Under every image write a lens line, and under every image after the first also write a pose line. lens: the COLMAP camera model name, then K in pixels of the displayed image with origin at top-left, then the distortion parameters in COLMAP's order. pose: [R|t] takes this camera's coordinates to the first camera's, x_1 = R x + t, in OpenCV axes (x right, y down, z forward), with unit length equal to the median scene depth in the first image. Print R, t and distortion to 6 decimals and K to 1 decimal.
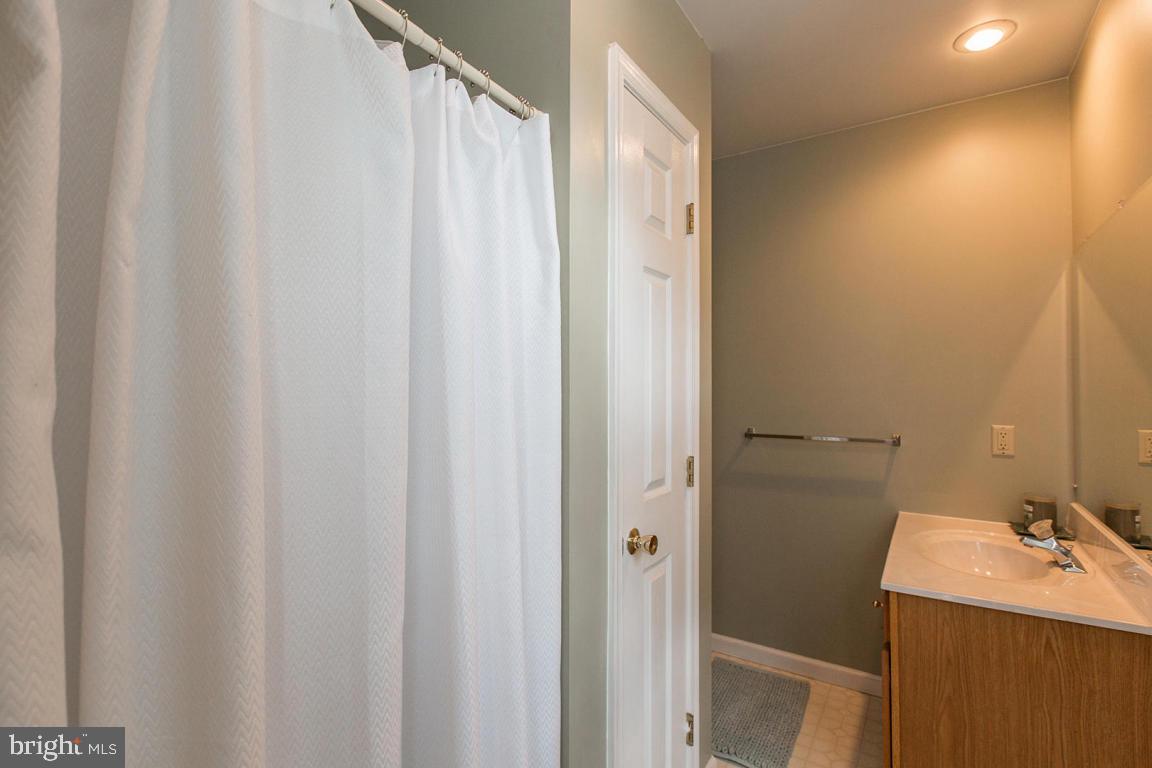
lens RADIAL K [[546.0, 0, 575.6], [0, 546.0, 383.9], [0, 0, 1]] dist [-0.000497, -0.002173]
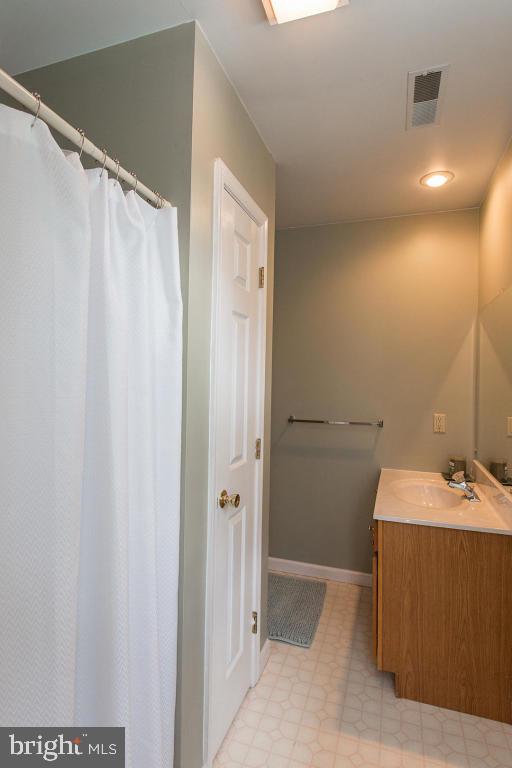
lens RADIAL K [[412.4, 0, 255.5], [0, 412.4, 381.6], [0, 0, 1]] dist [0.005526, -0.000396]
pose [[0.967646, 0.011050, 0.252069, -0.082513], [-0.015755, 0.999737, 0.016655, -0.041045], [-0.251818, -0.020088, 0.967566, -0.076489]]
